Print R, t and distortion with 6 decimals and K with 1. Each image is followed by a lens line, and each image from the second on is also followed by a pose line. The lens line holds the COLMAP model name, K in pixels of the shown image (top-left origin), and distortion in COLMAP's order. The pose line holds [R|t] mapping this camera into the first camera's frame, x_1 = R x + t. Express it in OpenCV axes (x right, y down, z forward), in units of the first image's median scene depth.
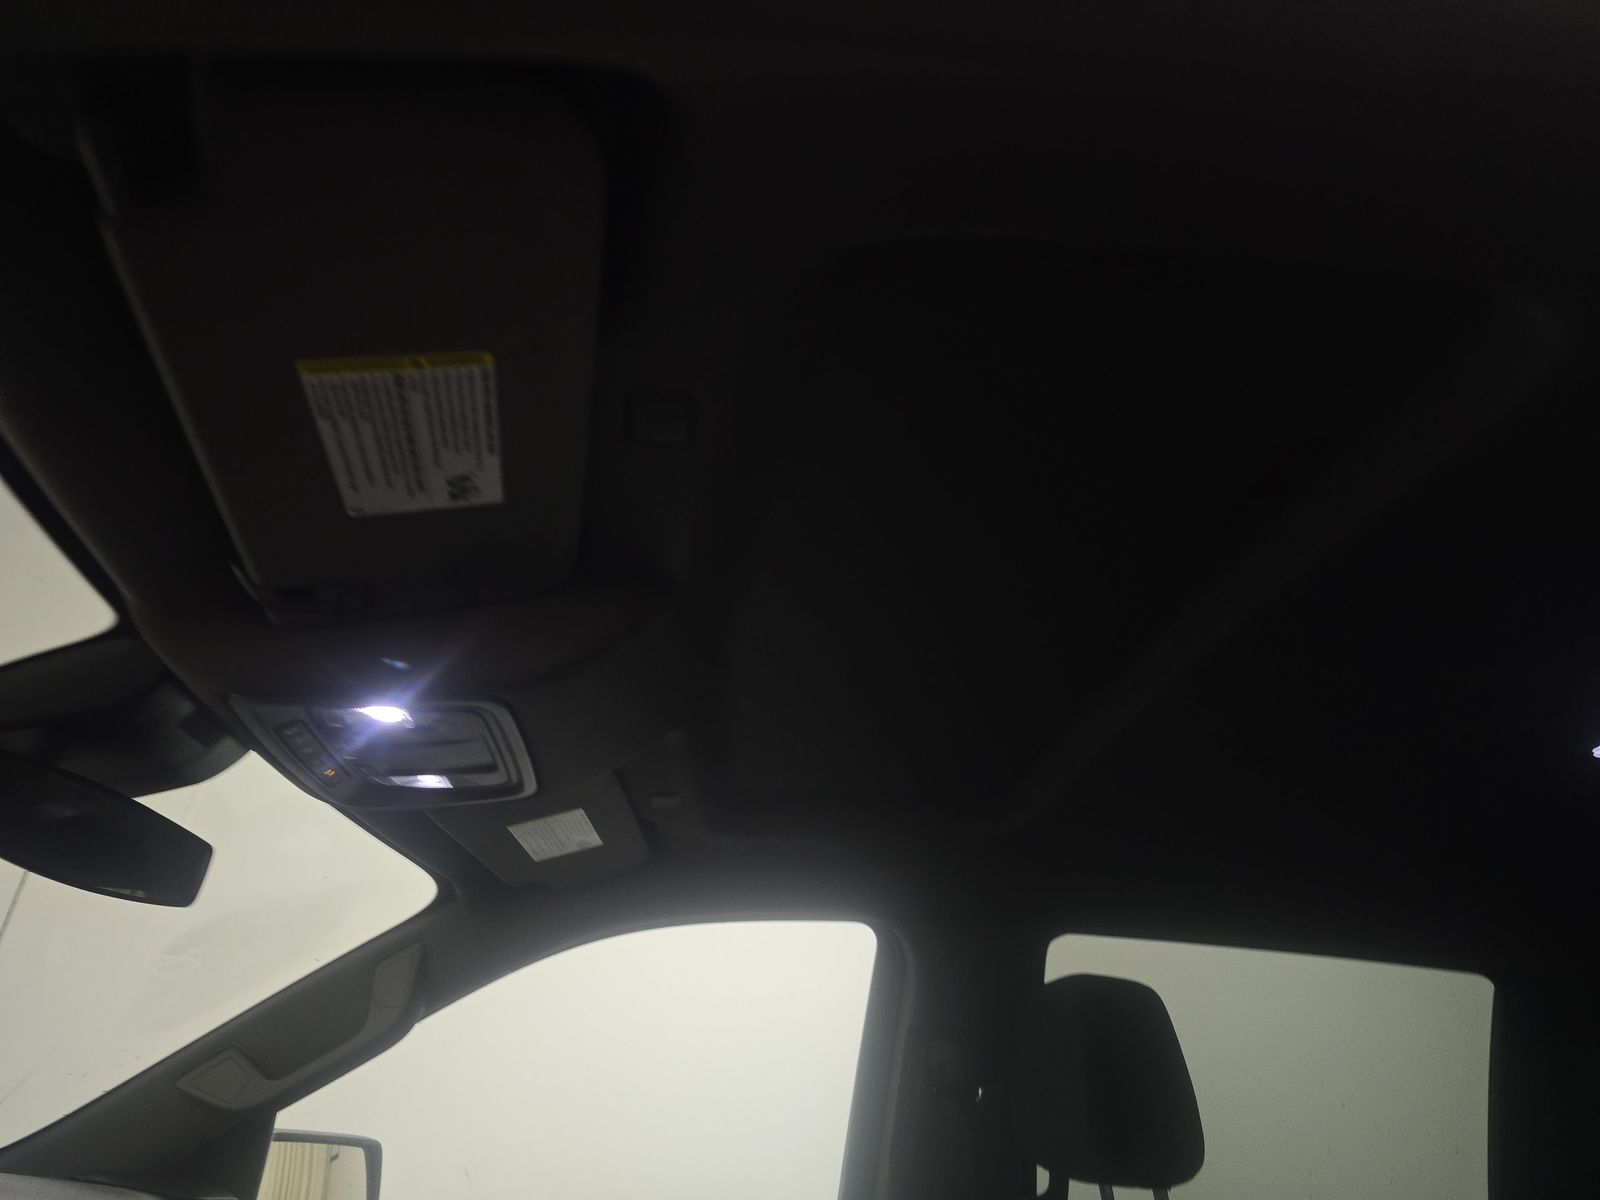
lens RADIAL K [[1084.8, 0, 800.0], [0, 1084.8, 600.0], [0, 0, 1]] dist [0.000746, -0.005188]
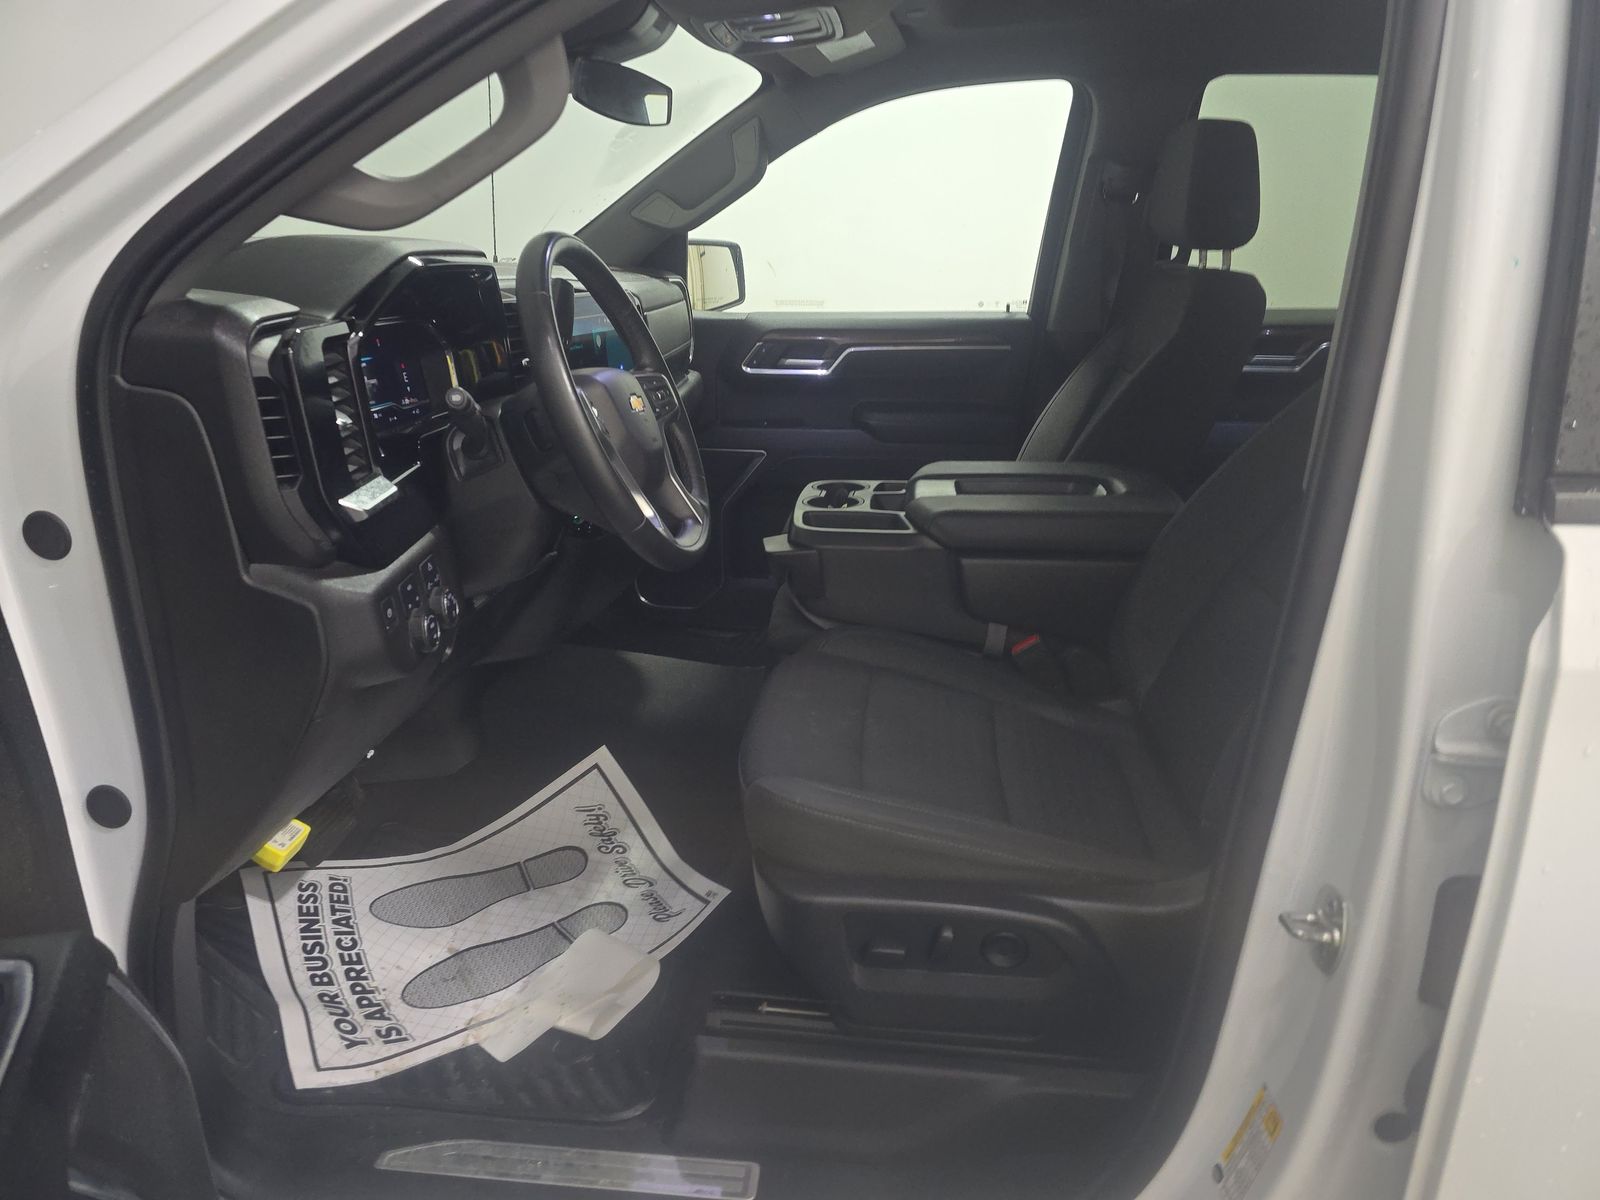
lens RADIAL K [[1071.2, 0, 803.5], [0, 1071.2, 607.1], [0, 0, 1]] dist [0.040045, -0.044181]
pose [[0.979677, 0.030408, -0.198262, 0.037313], [0.120316, 0.701783, 0.702158, -0.278052], [0.160488, -0.711742, 0.683862, -0.556339]]
